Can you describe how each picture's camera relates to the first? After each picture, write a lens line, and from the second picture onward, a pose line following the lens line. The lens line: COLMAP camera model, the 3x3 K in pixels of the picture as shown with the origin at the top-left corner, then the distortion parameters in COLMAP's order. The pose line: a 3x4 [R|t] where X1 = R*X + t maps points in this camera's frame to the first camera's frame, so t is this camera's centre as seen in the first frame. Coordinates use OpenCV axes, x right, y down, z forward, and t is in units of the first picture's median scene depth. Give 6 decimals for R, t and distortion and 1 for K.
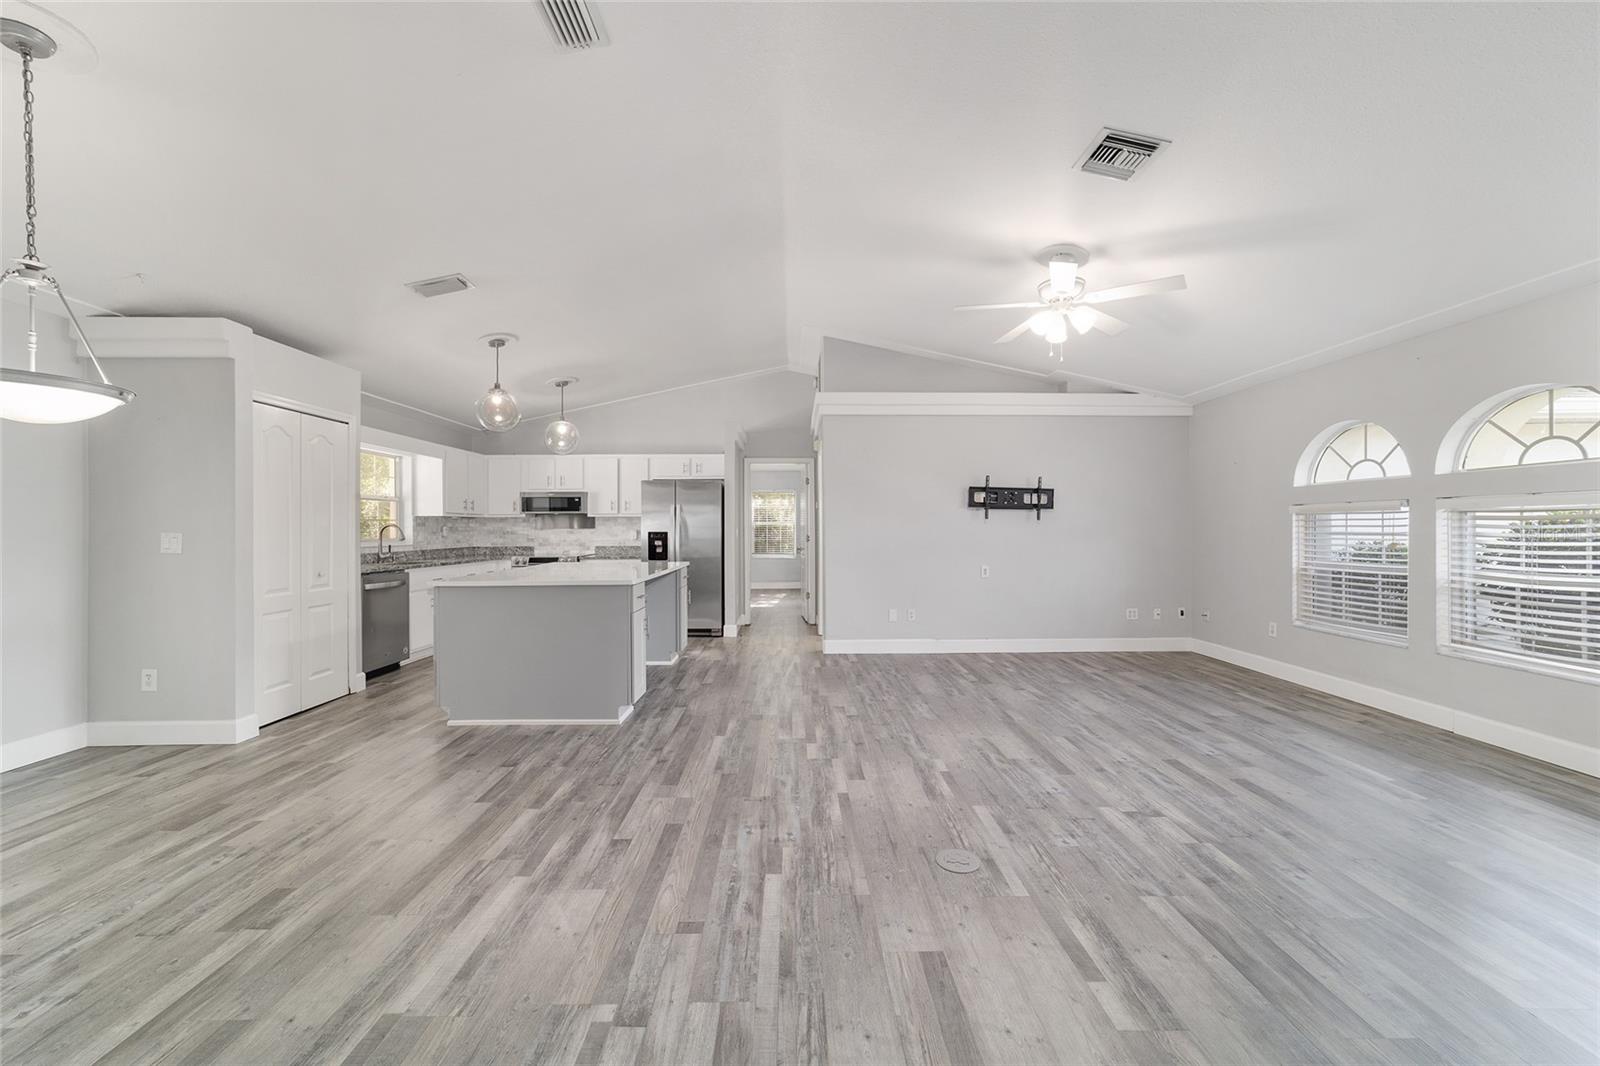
lens RADIAL K [[614.9, 0, 797.1], [0, 614.9, 528.8], [0, 0, 1]] dist [-0.017494, 0.008249]
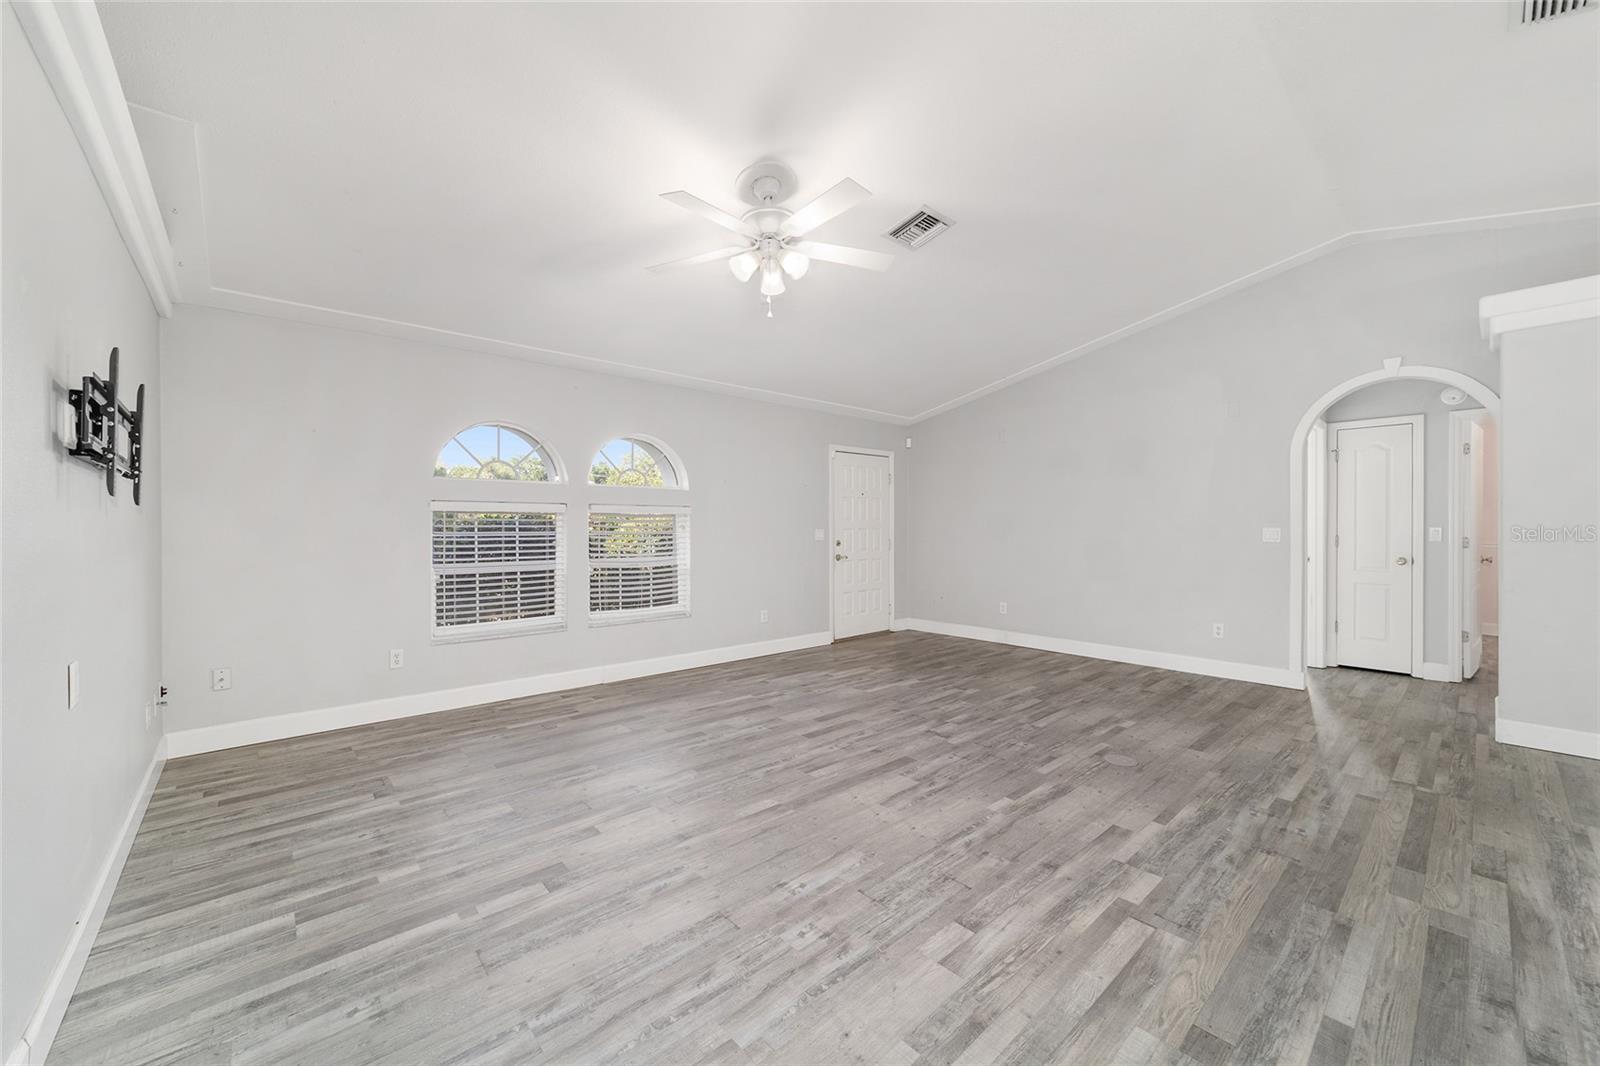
lens RADIAL K [[614.9, 0, 800.9], [0, 614.9, 527.0], [0, 0, 1]] dist [-0.017494, 0.008249]
pose [[-0.658619, 0.002059, 0.752474, -0.198762], [0.002566, 0.999997, -0.000491, -0.000813], [-0.752472, 0.001608, -0.658622, 1.560413]]
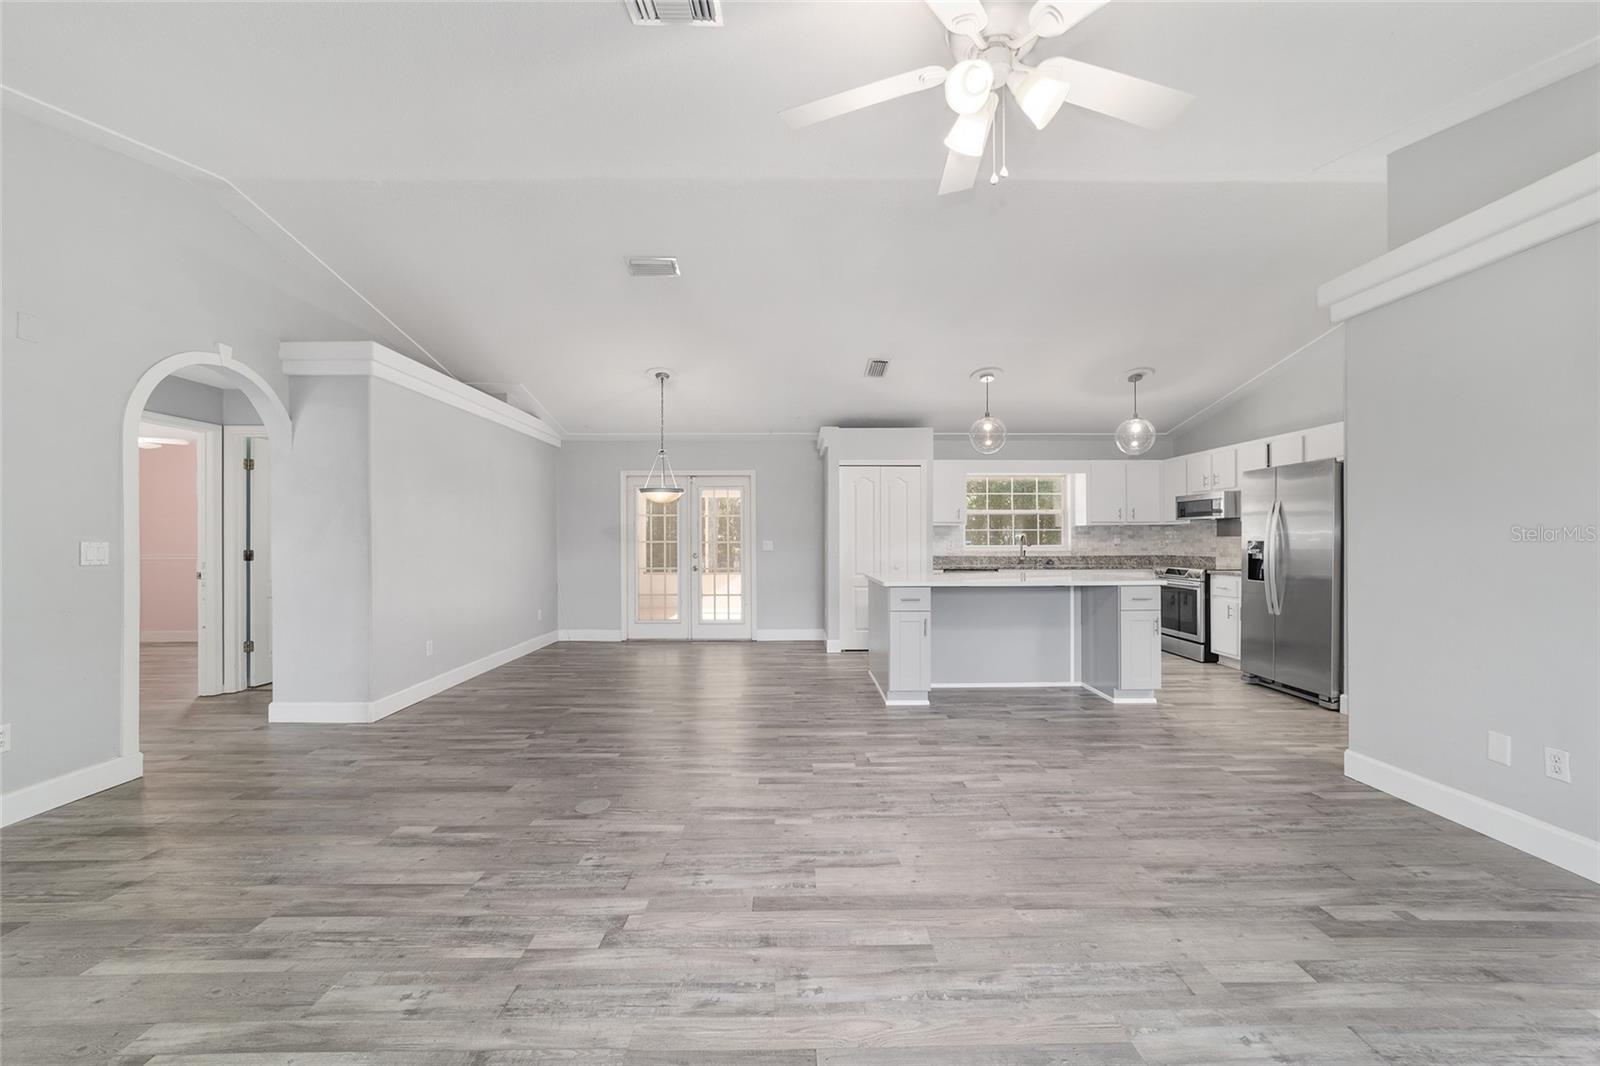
lens RADIAL K [[614.9, 0, 796.3], [0, 614.9, 542.1], [0, 0, 1]] dist [-0.017494, 0.008249]
pose [[-0.004373, 0.007384, -0.999963, 0.940020], [0.002846, 0.999969, 0.007371, -0.001022], [0.999986, -0.002813, -0.004394, 0.888503]]
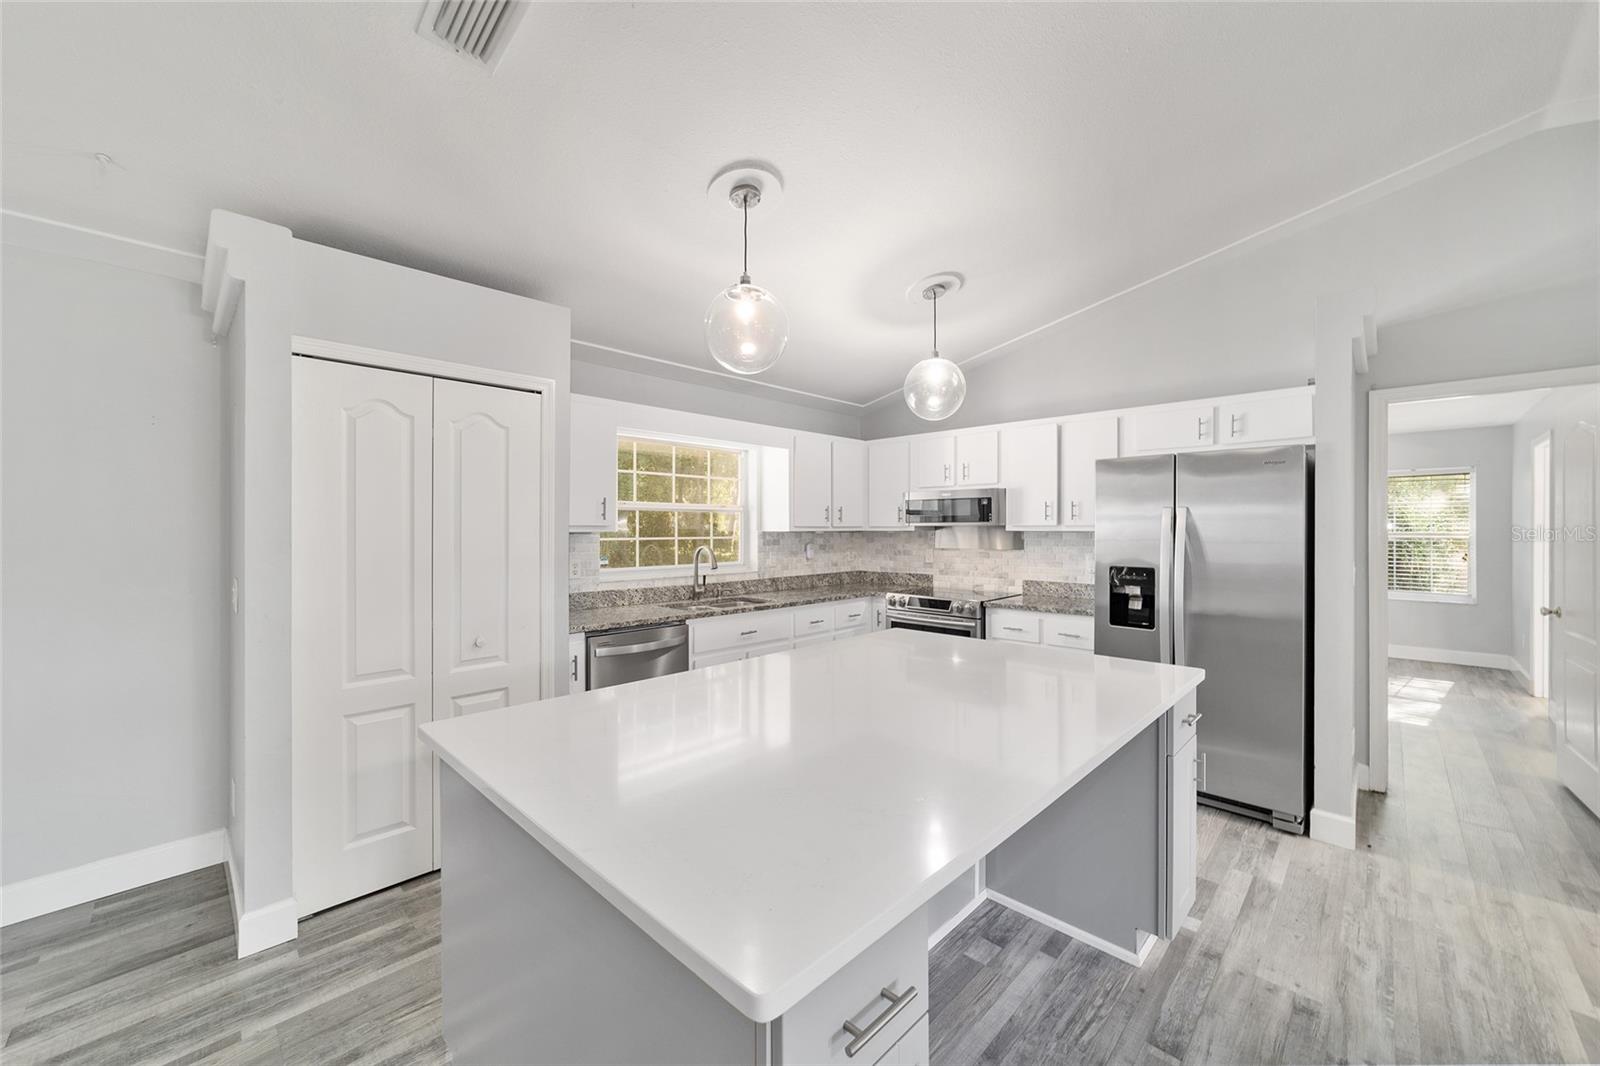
lens RADIAL K [[614.9, 0, 797.9], [0, 614.9, 529.7], [0, 0, 1]] dist [-0.017494, 0.008249]
pose [[0.709581, 0.005366, -0.704603, -0.150006], [-0.002778, 0.999985, 0.004818, -0.048247], [0.704618, -0.001461, 0.709585, 0.935948]]
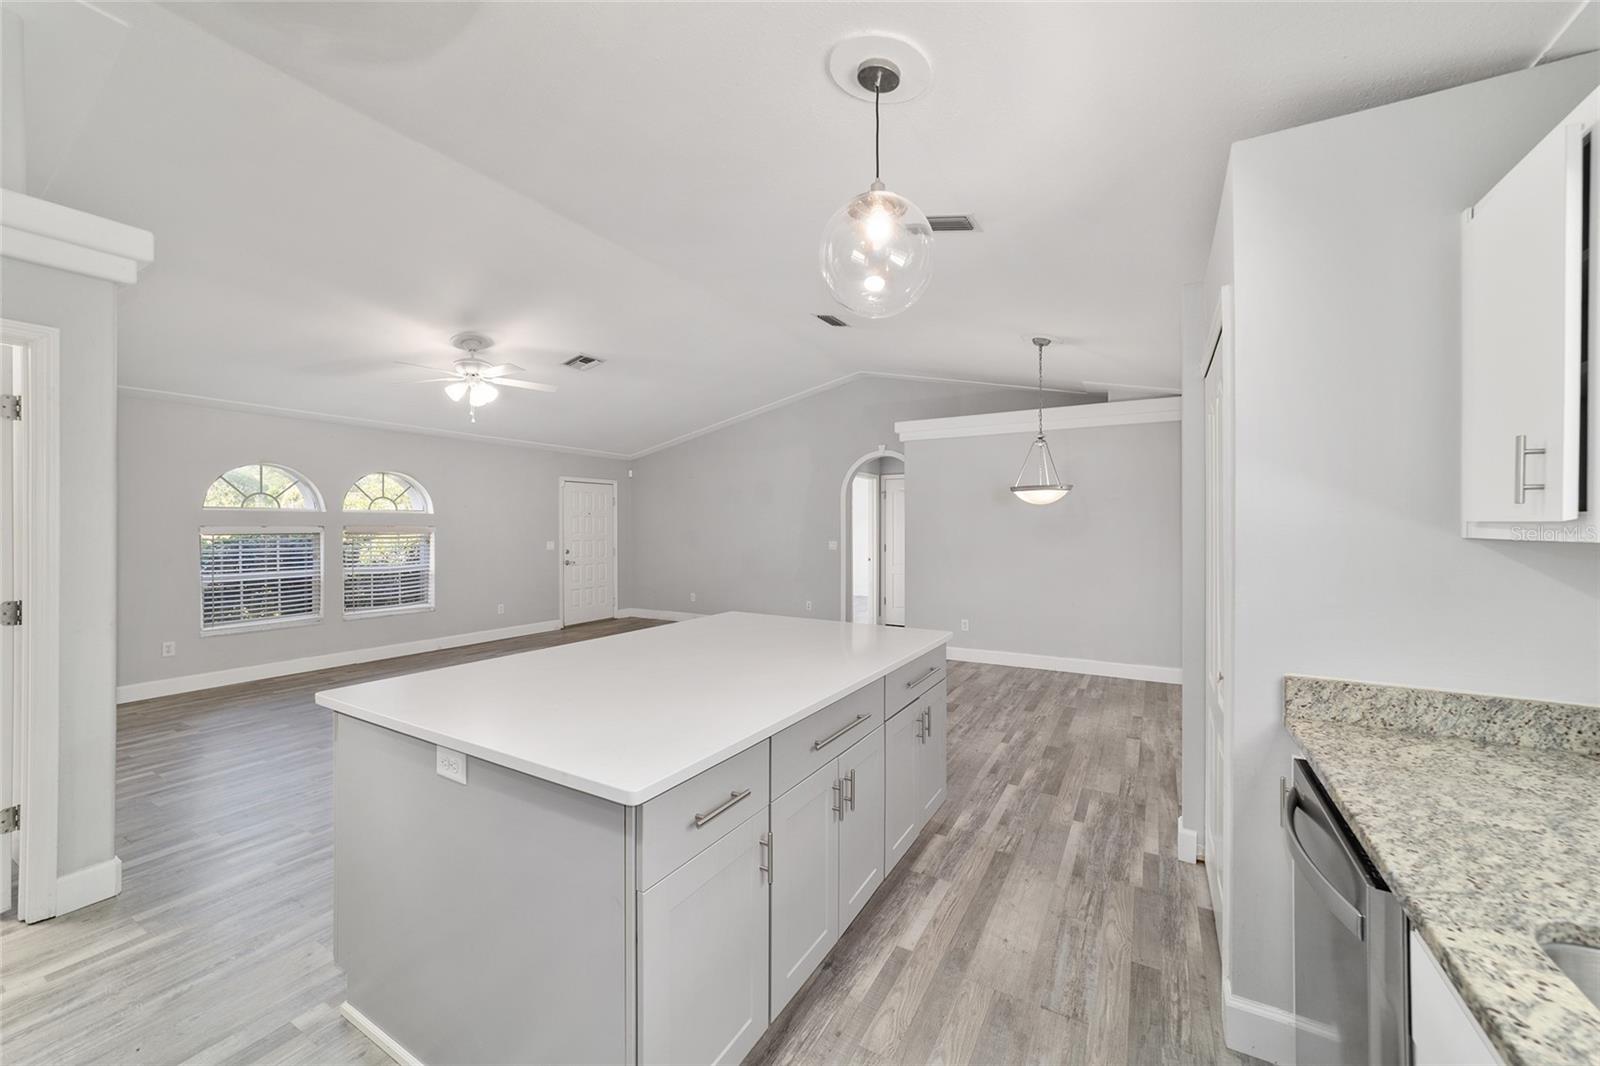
lens RADIAL K [[614.9, 0, 795.7], [0, 614.9, 523.5], [0, 0, 1]] dist [-0.017494, 0.008249]
pose [[-0.856622, 0.004952, 0.515921, -0.878871], [0.001453, 0.999973, -0.007185, -0.044444], [-0.515943, -0.005405, -0.856606, 1.850742]]
